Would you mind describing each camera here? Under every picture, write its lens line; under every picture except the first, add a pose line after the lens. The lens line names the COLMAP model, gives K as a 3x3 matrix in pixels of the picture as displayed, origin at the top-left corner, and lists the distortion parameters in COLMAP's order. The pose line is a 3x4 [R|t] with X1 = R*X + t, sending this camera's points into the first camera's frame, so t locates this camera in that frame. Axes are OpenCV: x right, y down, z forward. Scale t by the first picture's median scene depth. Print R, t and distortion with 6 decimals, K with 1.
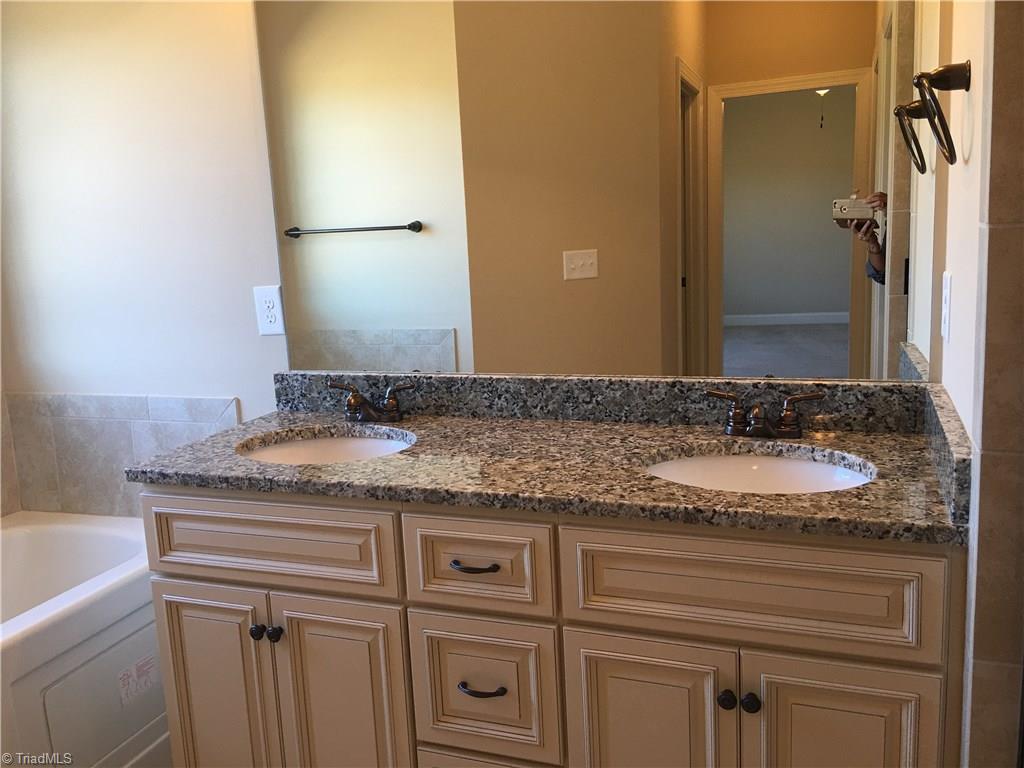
lens RADIAL K [[870.3, 0, 509.6], [0, 870.3, 373.6], [0, 0, 1]] dist [0.071801, -0.107959]
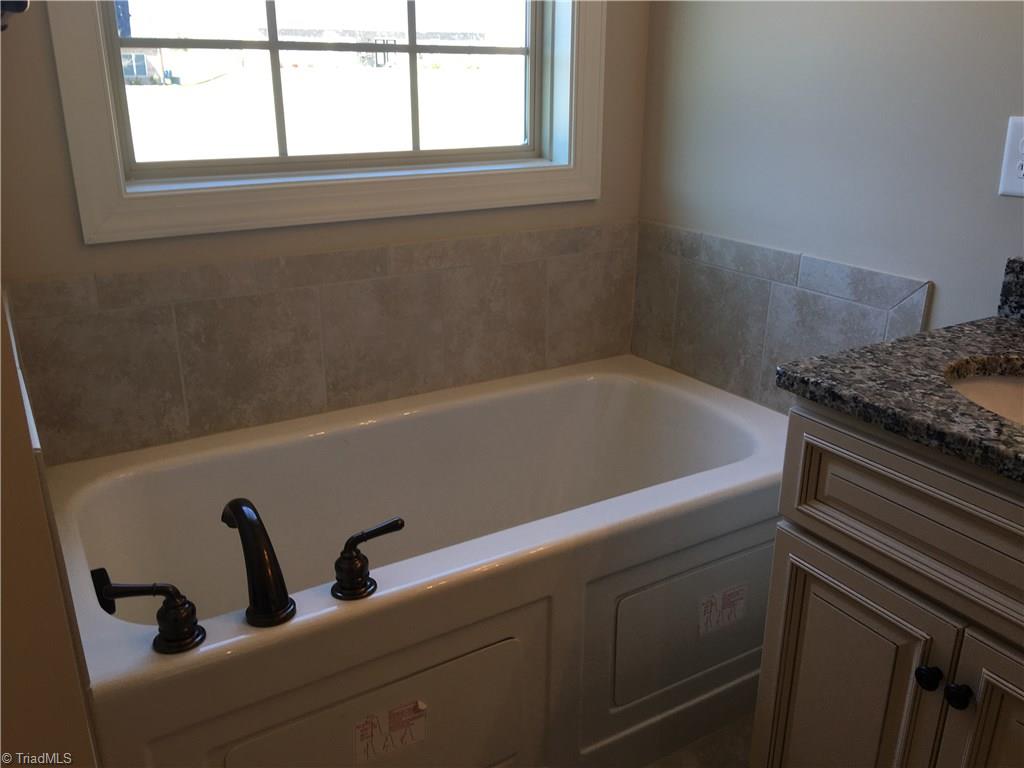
lens RADIAL K [[870.3, 0, 512.5], [0, 870.3, 380.3], [0, 0, 1]] dist [0.071801, -0.107959]
pose [[0.786027, 0.258863, -0.561384, -0.200219], [-0.150750, 0.960954, 0.232038, -0.010641], [0.599530, -0.097759, 0.794359, 0.307250]]
